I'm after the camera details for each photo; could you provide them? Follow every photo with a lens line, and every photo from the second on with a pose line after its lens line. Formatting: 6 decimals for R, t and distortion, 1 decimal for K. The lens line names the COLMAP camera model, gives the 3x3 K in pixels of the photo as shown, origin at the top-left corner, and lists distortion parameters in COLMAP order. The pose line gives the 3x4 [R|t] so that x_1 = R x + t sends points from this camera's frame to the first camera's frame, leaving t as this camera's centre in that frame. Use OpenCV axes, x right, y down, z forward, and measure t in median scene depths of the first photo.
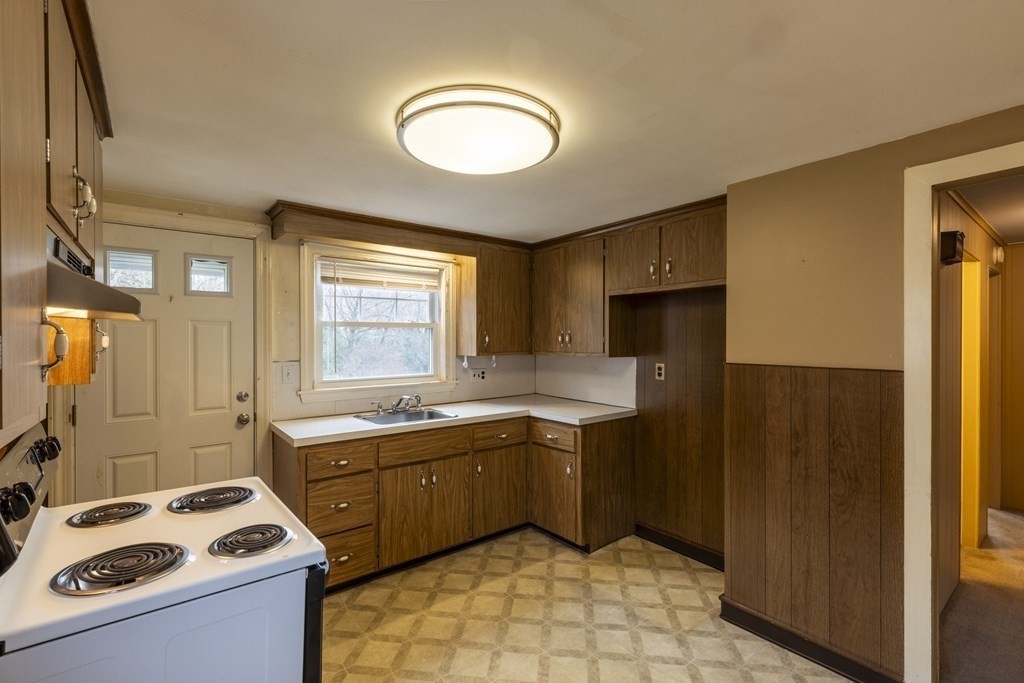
lens RADIAL K [[456.4, 0, 512.0], [0, 456.4, 341.5], [0, 0, 1]] dist [-0.000174, -0.000060]
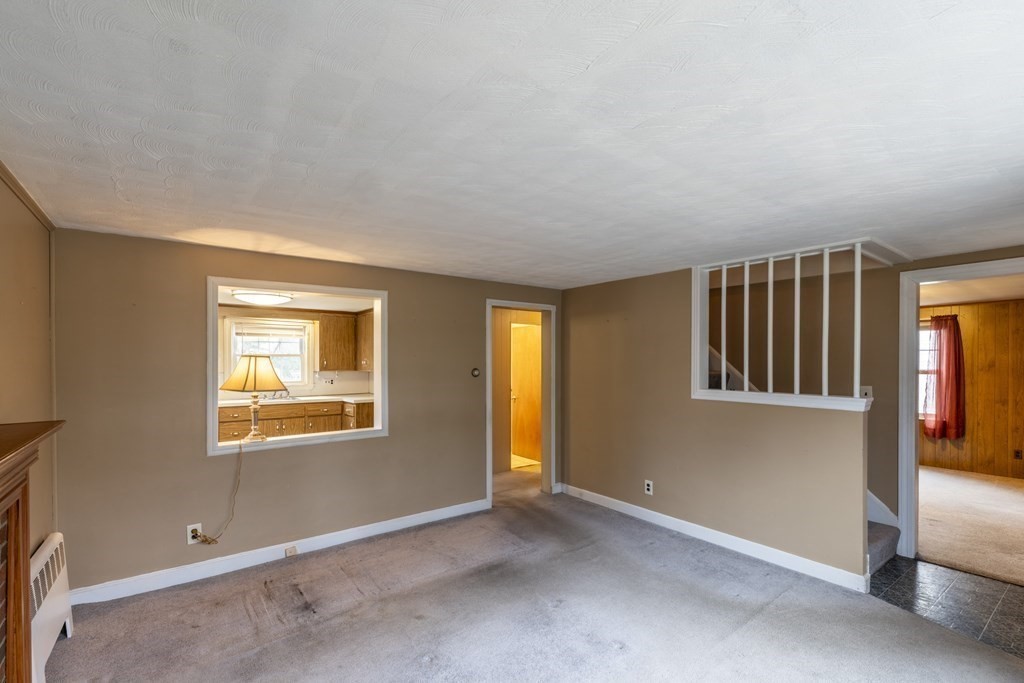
lens RADIAL K [[453.5, 0, 511.3], [0, 453.5, 367.8], [0, 0, 1]] dist [-0.001108, -0.000156]
pose [[0.999906, 0.001586, -0.013601, 0.772980], [-0.001477, 0.999967, 0.008027, 0.000185], [0.013614, -0.008006, 0.999875, -0.939263]]
